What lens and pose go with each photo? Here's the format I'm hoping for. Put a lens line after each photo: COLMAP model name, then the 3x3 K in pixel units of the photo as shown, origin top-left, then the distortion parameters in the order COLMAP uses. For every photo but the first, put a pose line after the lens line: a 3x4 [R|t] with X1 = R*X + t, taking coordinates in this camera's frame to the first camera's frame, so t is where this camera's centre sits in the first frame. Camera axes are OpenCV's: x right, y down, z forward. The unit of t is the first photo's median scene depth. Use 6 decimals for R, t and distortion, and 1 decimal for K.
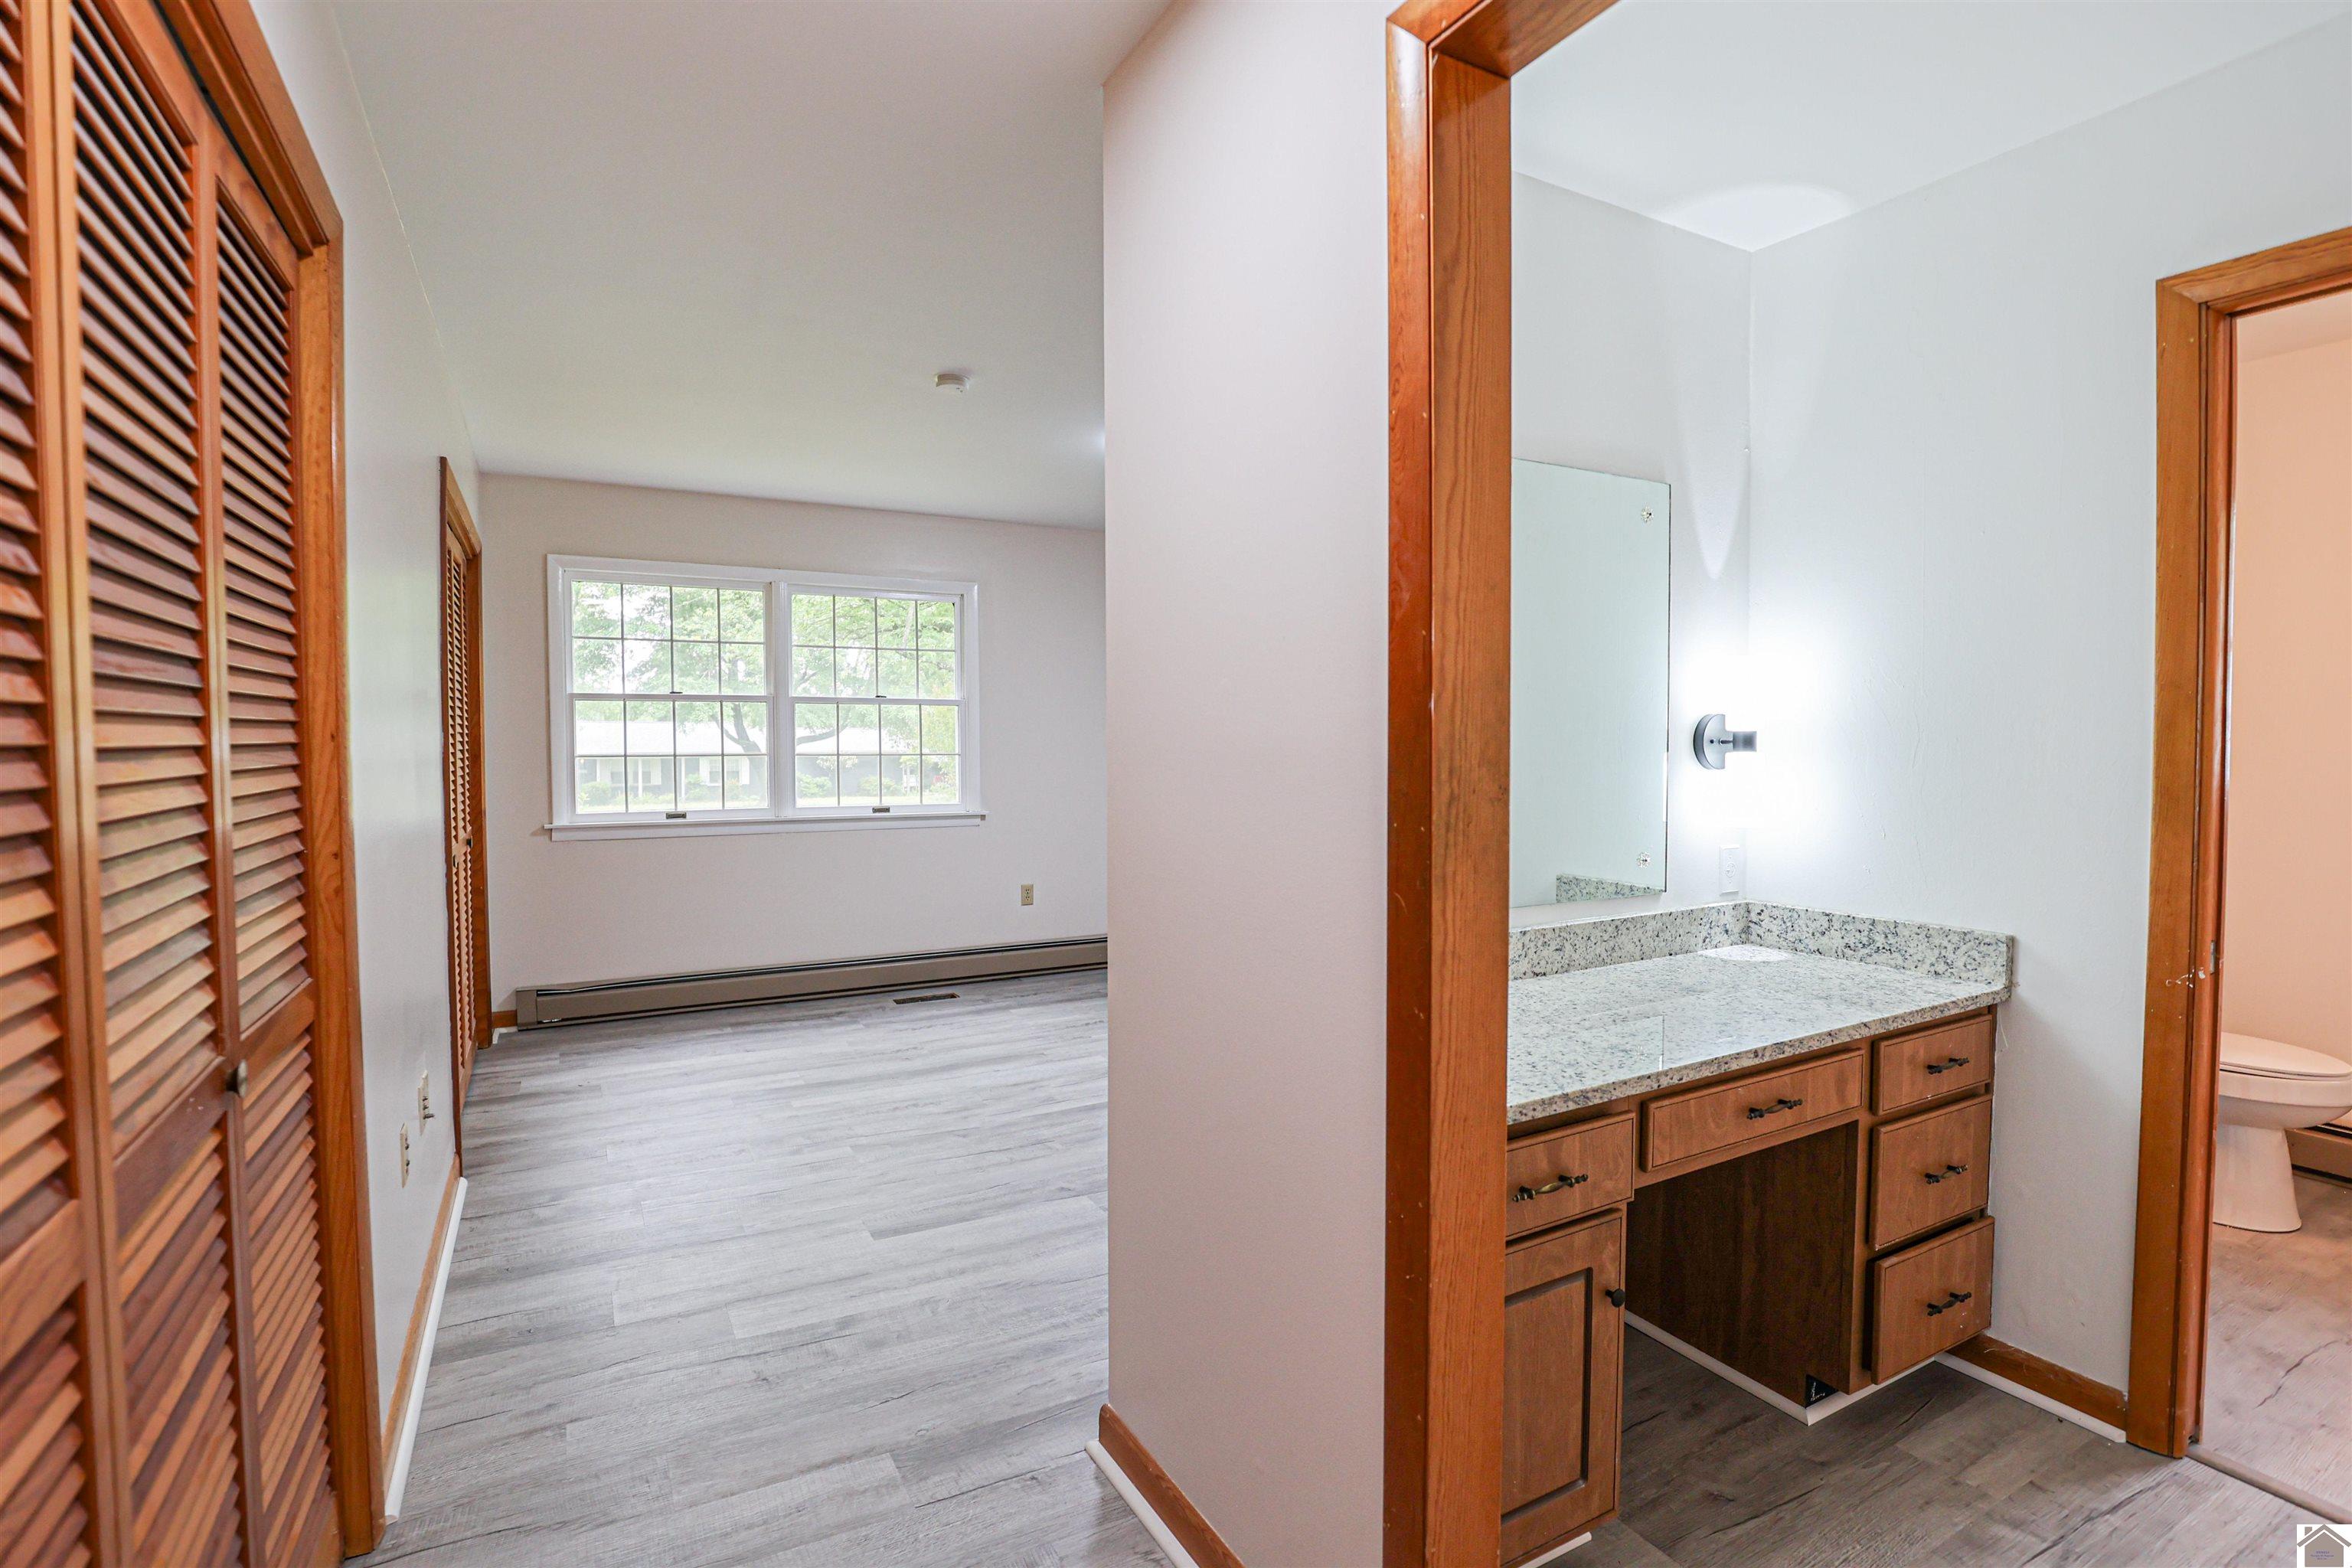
lens RADIAL K [[1075.1, 0, 1183.7], [0, 1075.1, 786.4], [0, 0, 1]] dist [-0.031342, 0.003706]
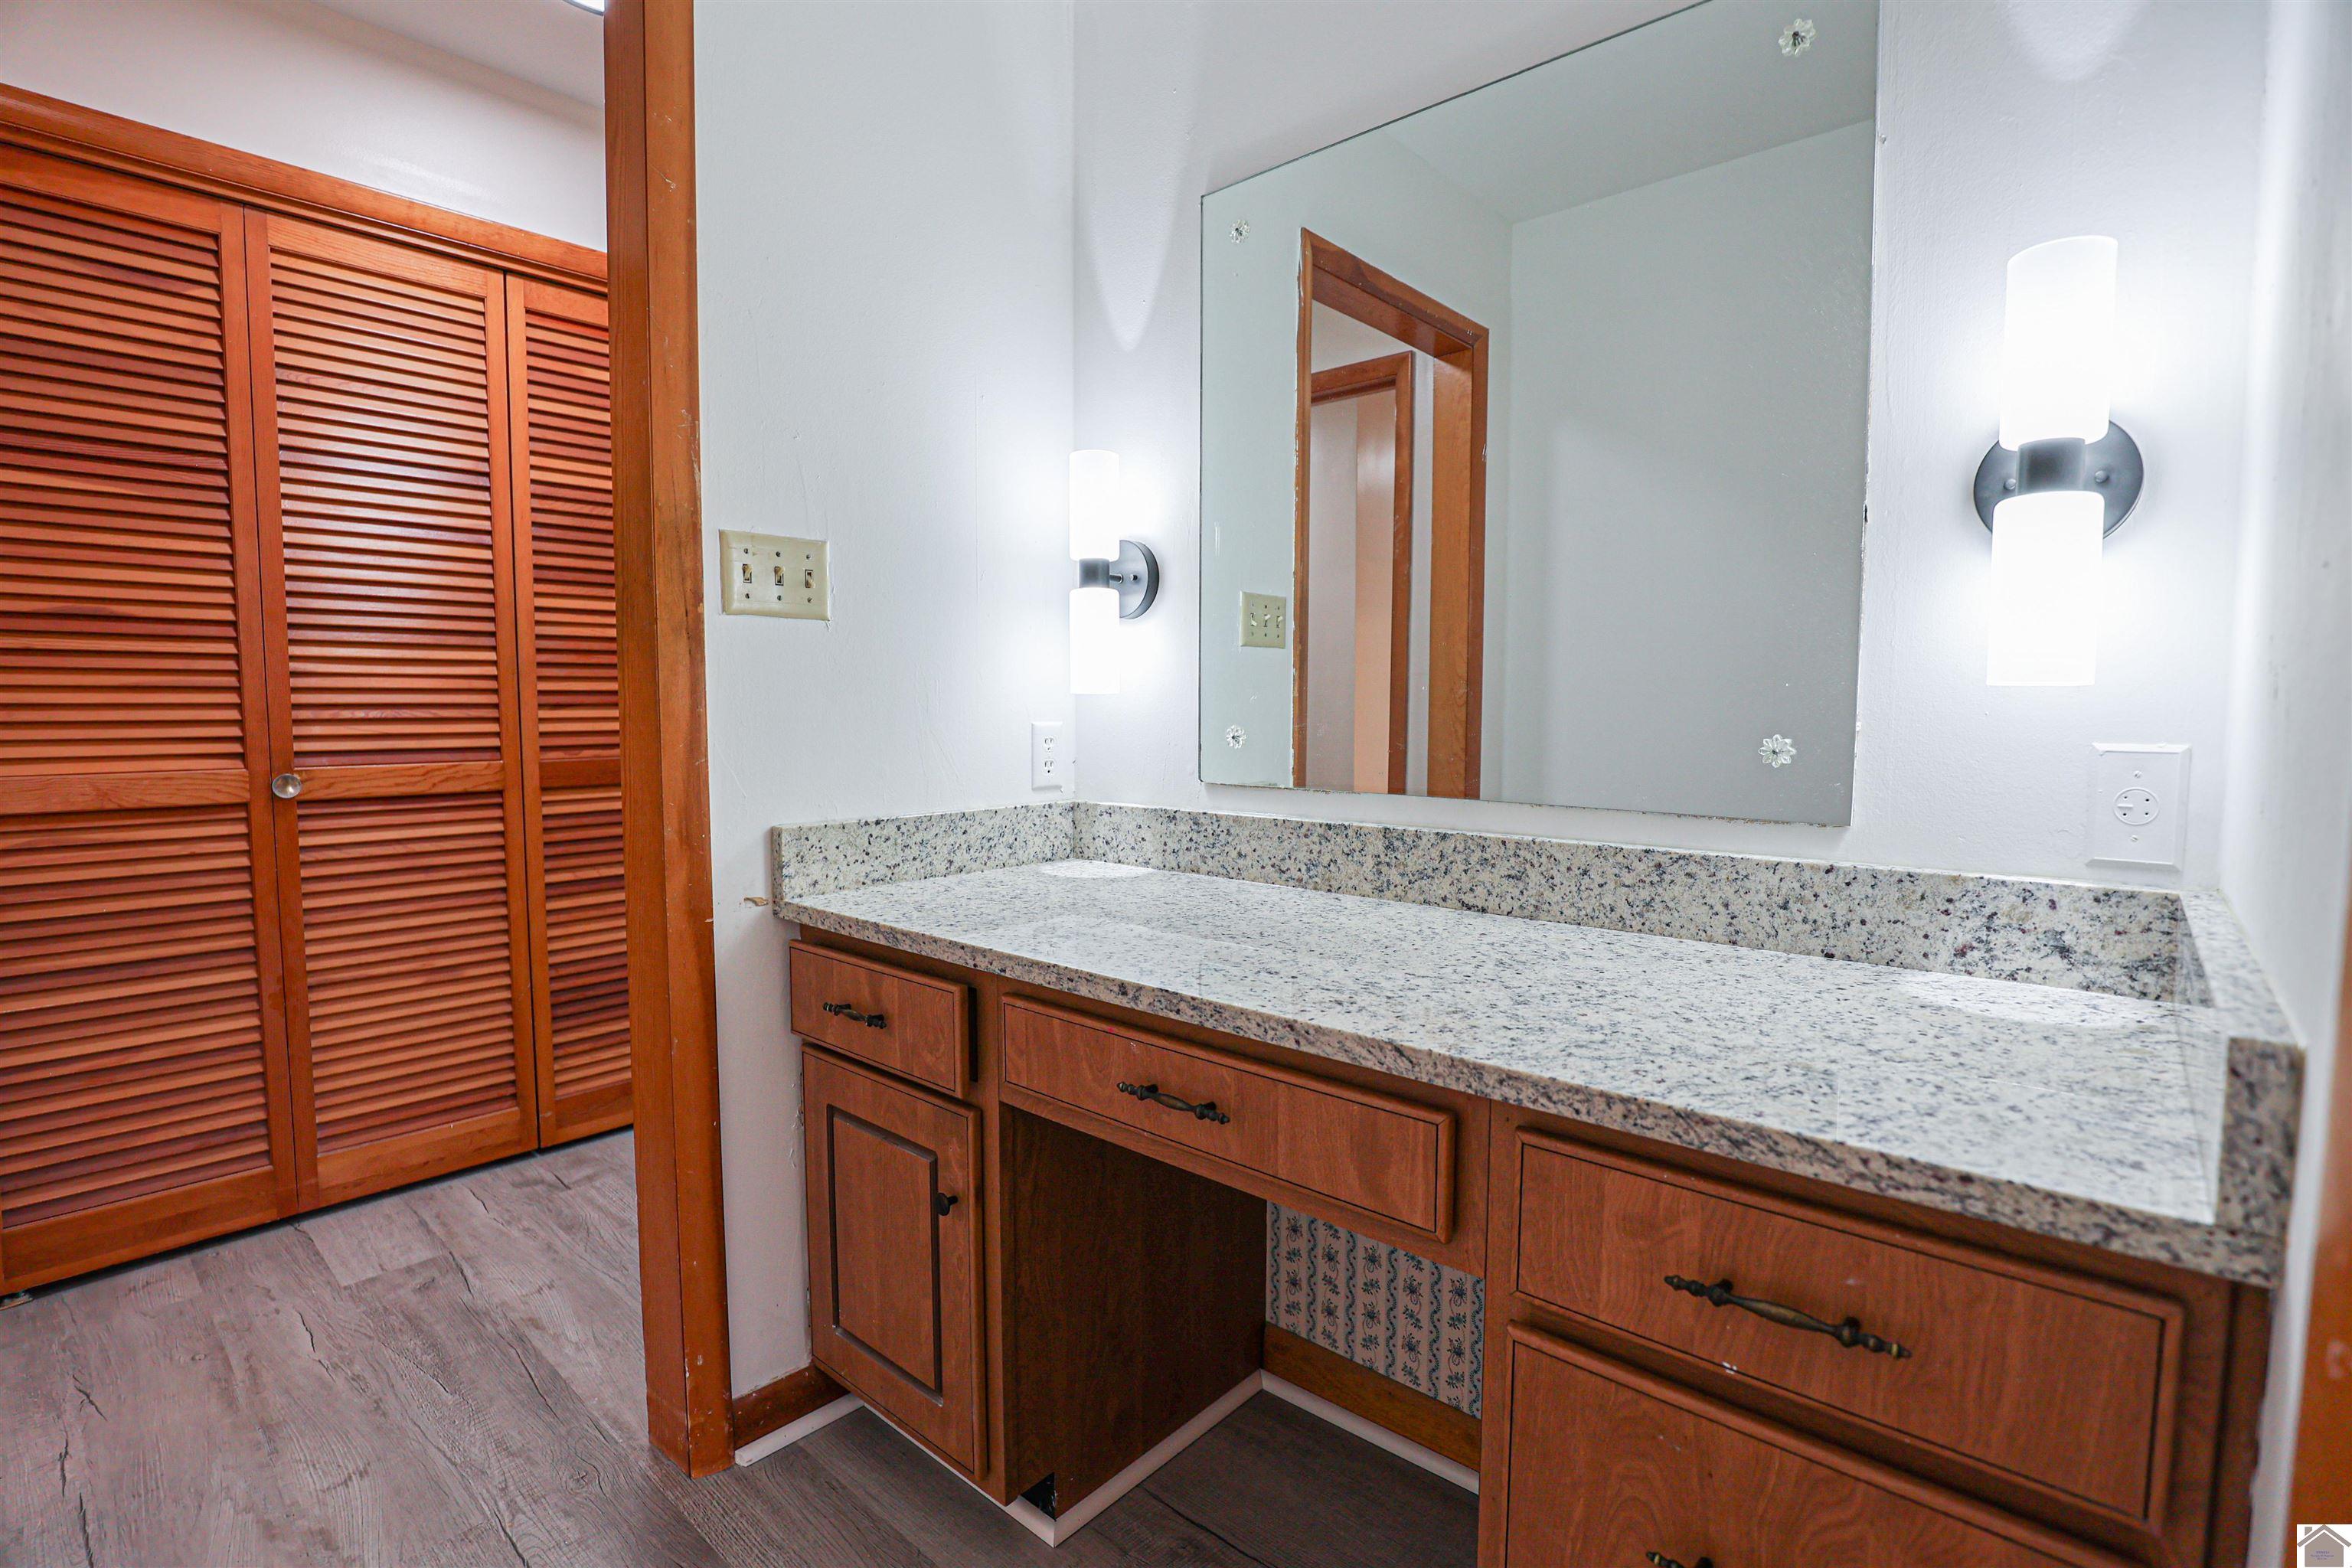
lens RADIAL K [[1075.1, 0, 1183.7], [0, 1075.1, 786.4], [0, 0, 1]] dist [-0.031342, 0.003706]
pose [[0.358795, 0.080226, -0.929962, 1.116122], [-0.040280, 0.996702, 0.070443, 0.086852], [0.932547, 0.012184, 0.360843, 0.799309]]
